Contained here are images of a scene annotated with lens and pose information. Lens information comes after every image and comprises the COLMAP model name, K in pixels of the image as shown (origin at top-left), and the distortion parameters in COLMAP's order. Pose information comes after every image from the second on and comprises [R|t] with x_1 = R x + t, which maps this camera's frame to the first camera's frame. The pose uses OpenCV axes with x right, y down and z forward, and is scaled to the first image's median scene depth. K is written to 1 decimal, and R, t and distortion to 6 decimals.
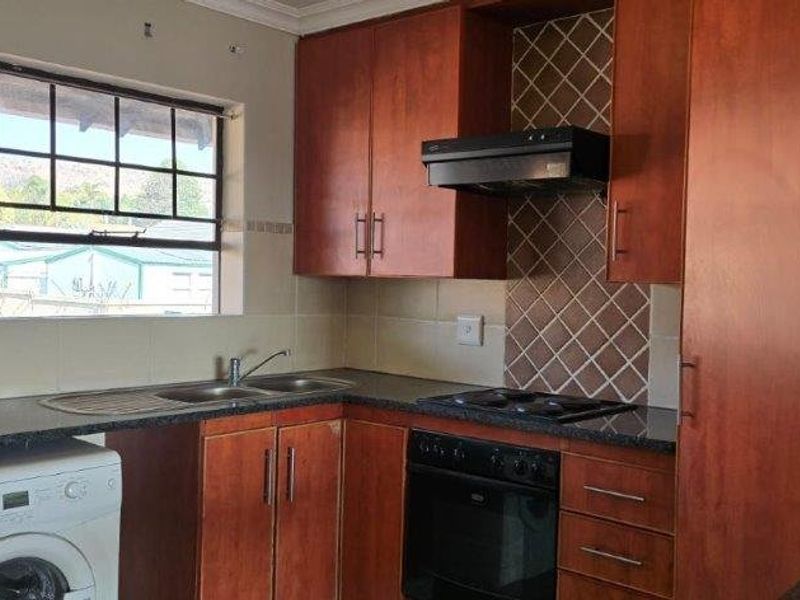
lens RADIAL K [[880.7, 0, 410.9], [0, 880.7, 307.2], [0, 0, 1]] dist [0.068320, 0.000000]
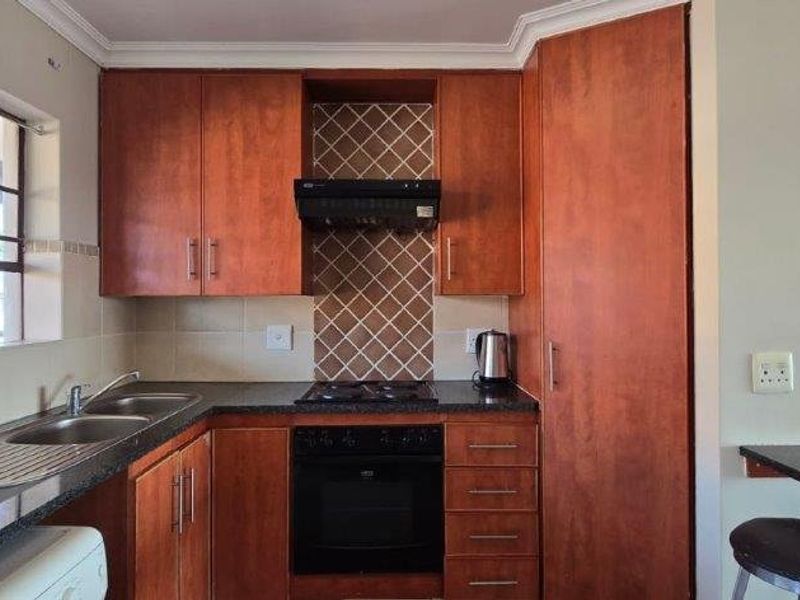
lens RADIAL K [[536.8, 0, 399.4], [0, 536.8, 291.9], [0, 0, 1]] dist [-0.008202, 0.008543]
pose [[0.739206, -0.018185, 0.673234, -0.345423], [0.044201, 0.998790, -0.021554, -0.015786], [-0.672028, 0.045691, 0.739115, 0.364922]]
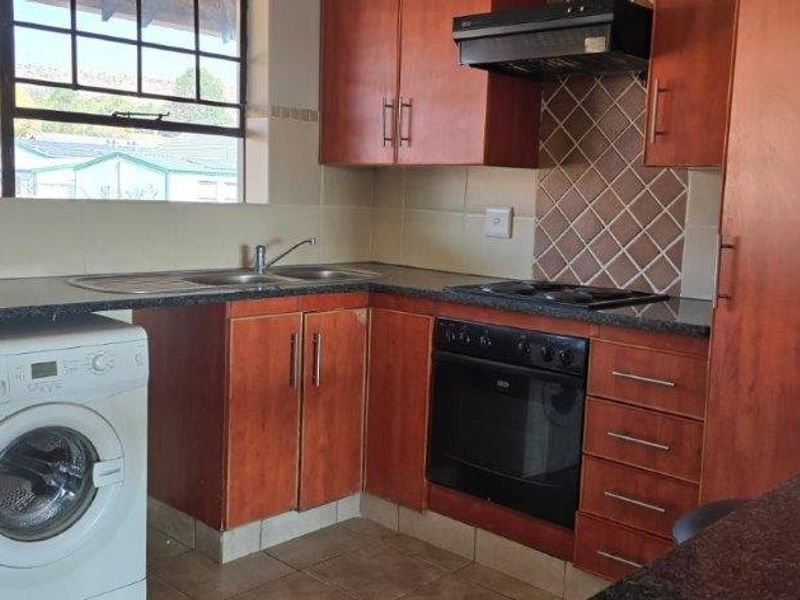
lens RADIAL K [[880.7, 0, 409.0], [0, 880.7, 298.6], [0, 0, 1]] dist [0.068320, 0.000000]
pose [[0.999460, 0.015041, -0.029219, -0.003013], [-0.012498, 0.996274, 0.085338, 0.031805], [0.030394, -0.084927, 0.995923, 0.016034]]
